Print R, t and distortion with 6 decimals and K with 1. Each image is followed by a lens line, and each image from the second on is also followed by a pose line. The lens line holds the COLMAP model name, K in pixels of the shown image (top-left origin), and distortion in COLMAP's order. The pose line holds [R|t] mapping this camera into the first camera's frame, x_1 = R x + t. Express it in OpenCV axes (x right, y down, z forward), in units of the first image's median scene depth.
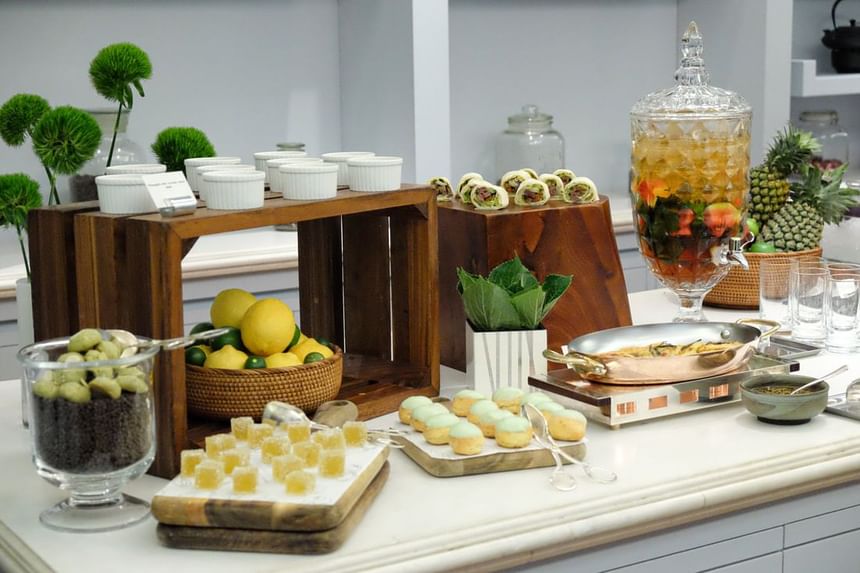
lens RADIAL K [[1452.1, 0, 455.3], [0, 1452.1, 317.2], [0, 0, 1]] dist [0.007013, 0.000000]
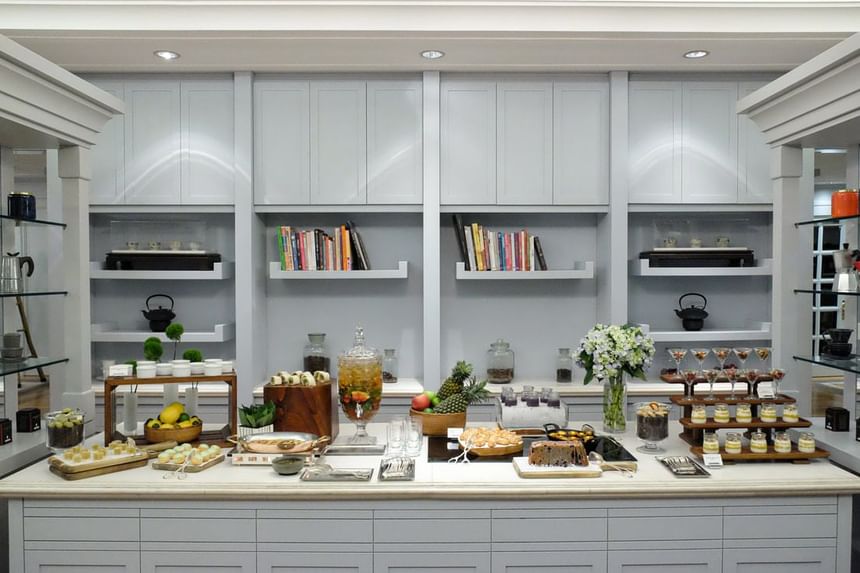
lens RADIAL K [[661.9, 0, 430.9], [0, 661.9, 292.8], [0, 0, 1]] dist [-0.037605, 0.003244]
pose [[0.844066, 0.026384, -0.535590, 0.954020], [-0.114926, 0.984481, -0.132621, -0.112816], [0.523780, 0.173494, 0.833999, 0.035338]]
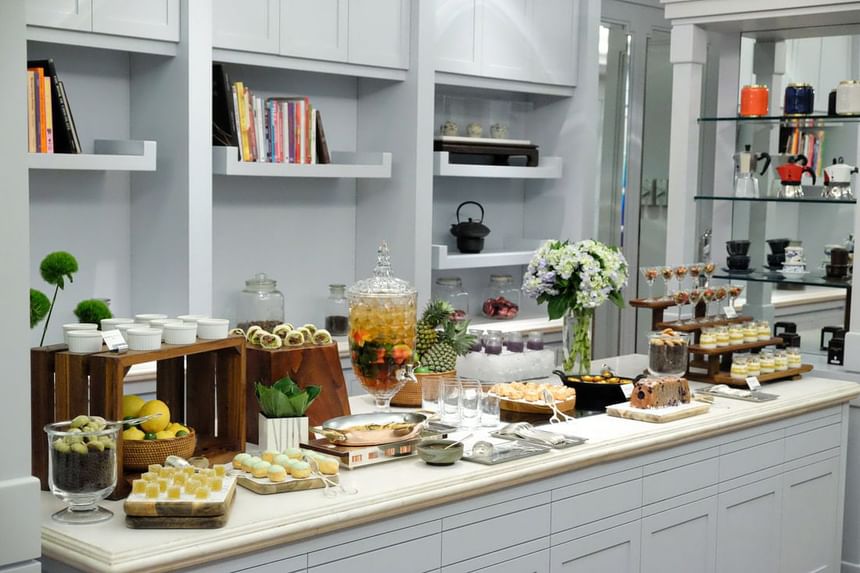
lens RADIAL K [[1232.2, 0, 444.2], [0, 1232.2, 313.2], [0, 0, 1]] dist [0.014981, 0.000000]
pose [[0.969979, 0.008965, 0.243025, -0.128743], [0.013568, 0.995769, -0.090887, 0.019260], [-0.242812, 0.091456, 0.965753, -0.451724]]
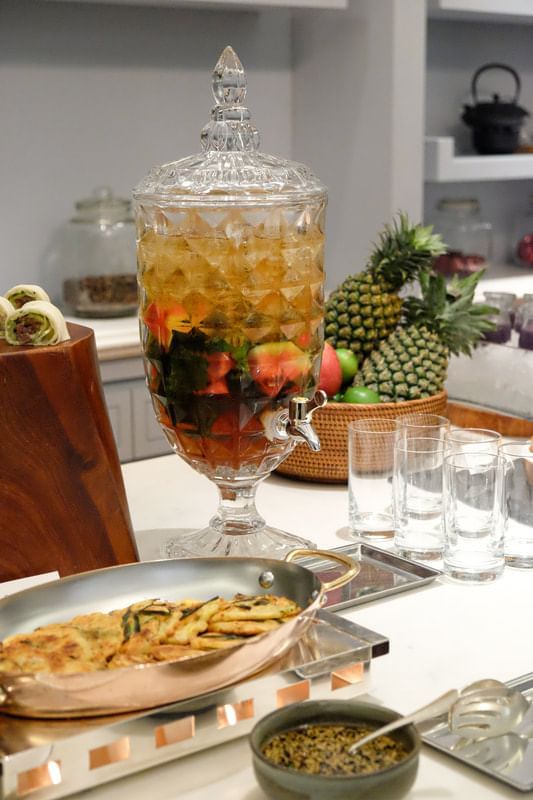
lens RADIAL K [[1350.8, 0, 299.7], [0, 1350.8, 400.0], [0, 0, 1]] dist [0.007013, 0.000000]
pose [[0.993167, -0.006408, 0.116528, 0.128003], [0.005581, 0.999957, 0.007419, -0.059031], [-0.116571, -0.006717, 0.993160, 0.435860]]
